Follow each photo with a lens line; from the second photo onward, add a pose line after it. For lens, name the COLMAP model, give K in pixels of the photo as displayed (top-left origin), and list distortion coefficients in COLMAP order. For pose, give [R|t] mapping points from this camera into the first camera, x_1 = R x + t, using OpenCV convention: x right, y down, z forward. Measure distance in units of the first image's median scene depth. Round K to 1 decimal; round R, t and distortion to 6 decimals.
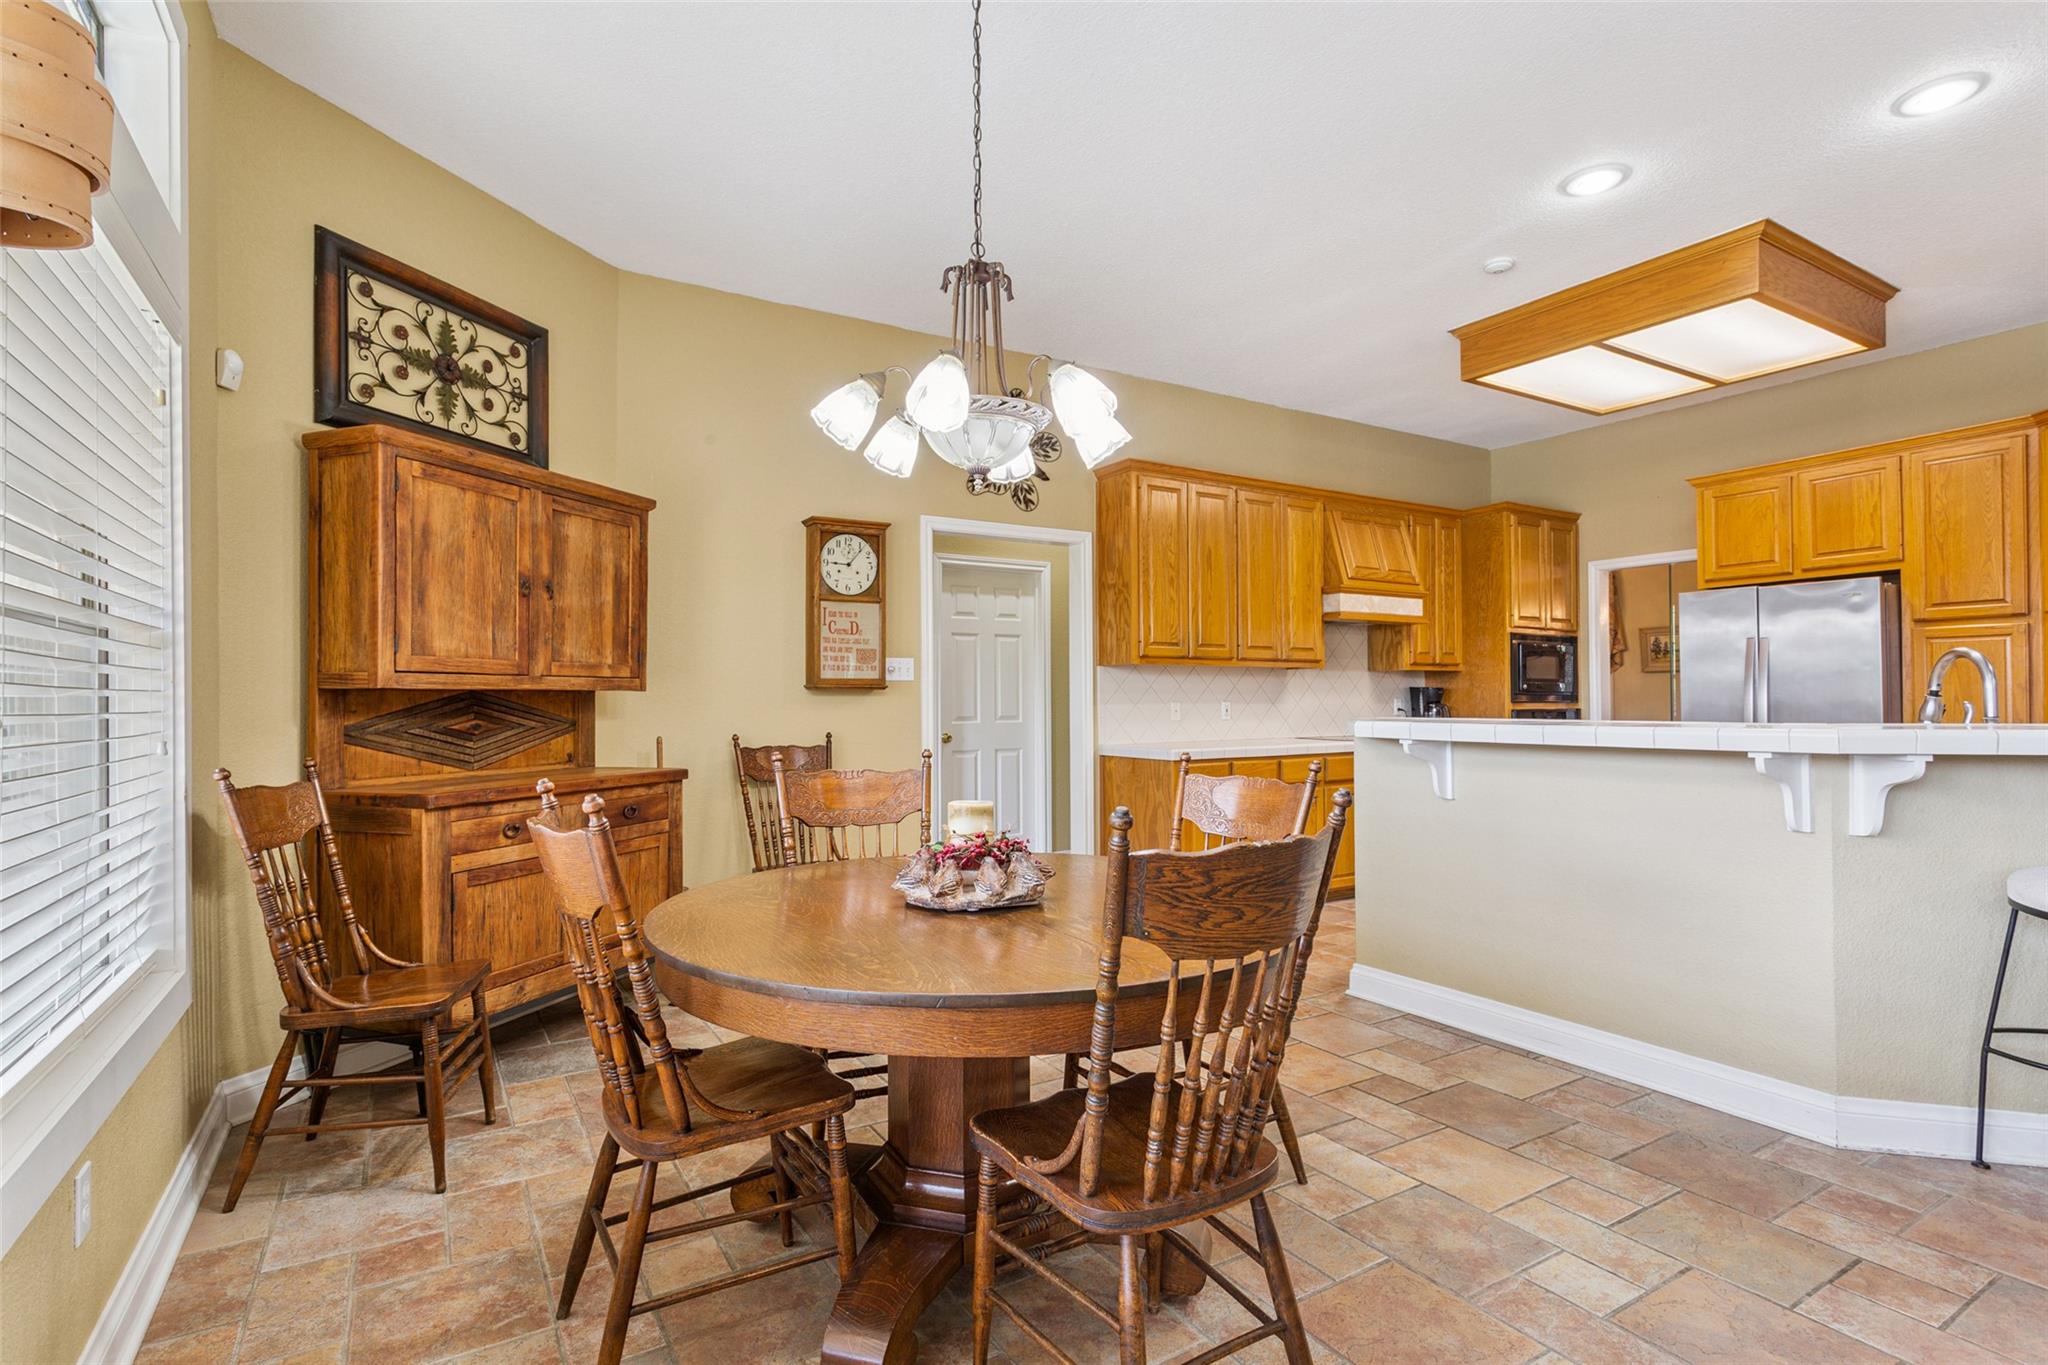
lens RADIAL K [[996.8, 0, 1024.0], [0, 996.8, 682.5], [0, 0, 1]] dist [0.002649, 0.000453]
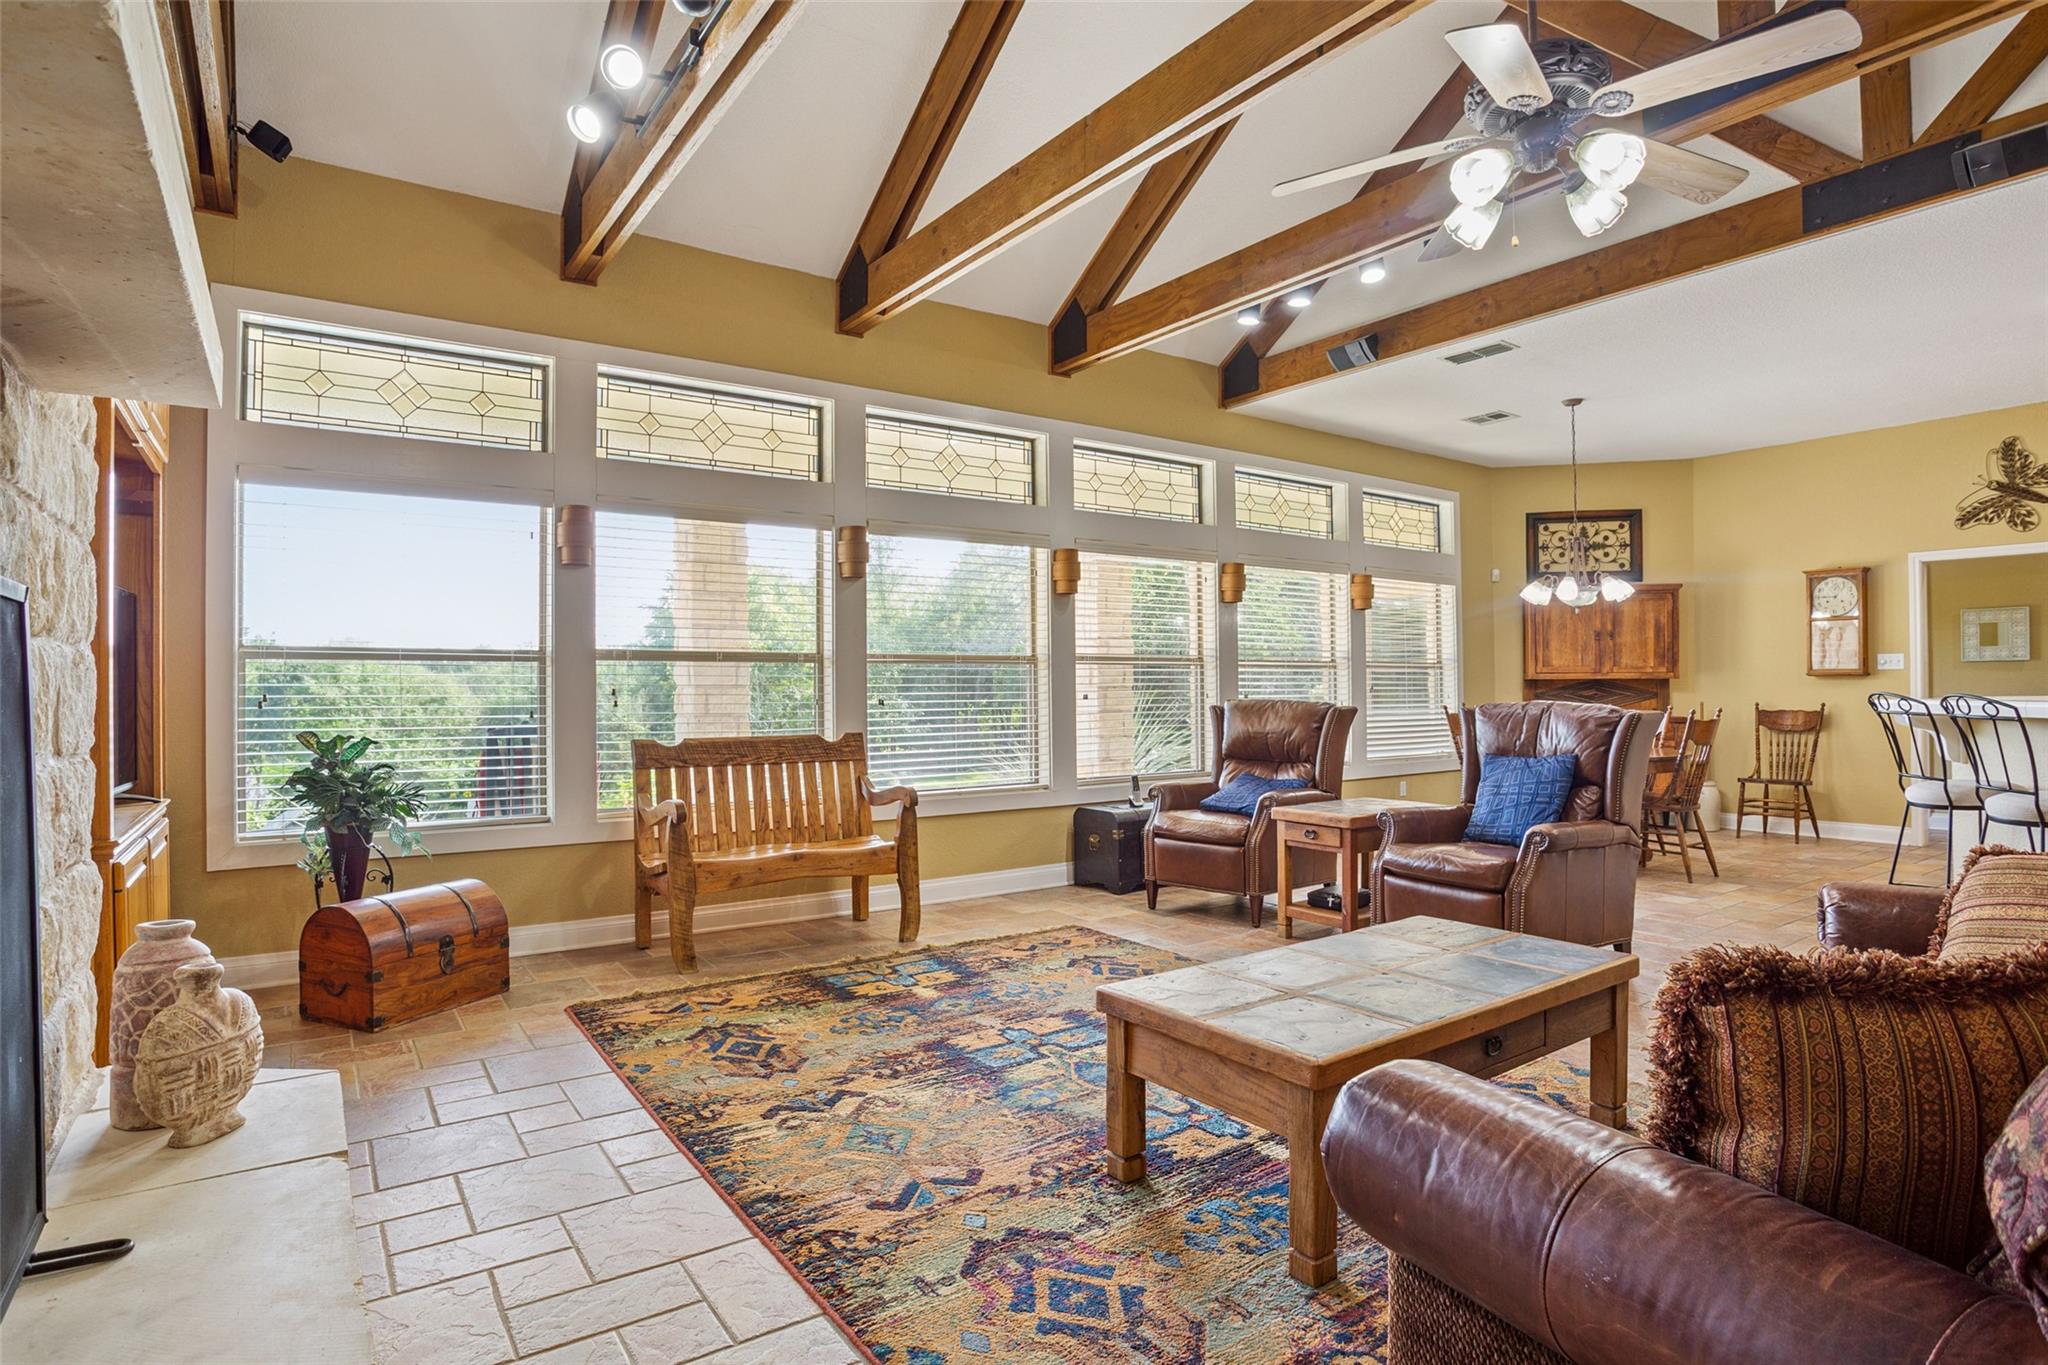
lens RADIAL K [[1079.4, 0, 1024.0], [0, 1079.4, 682.5], [0, 0, 1]] dist [-0.001077, 0.000079]
pose [[0.052289, 0.006102, -0.998613, 1.847584], [0.024943, 0.999661, 0.007415, -0.034647], [0.998320, -0.025296, 0.052120, -0.471076]]
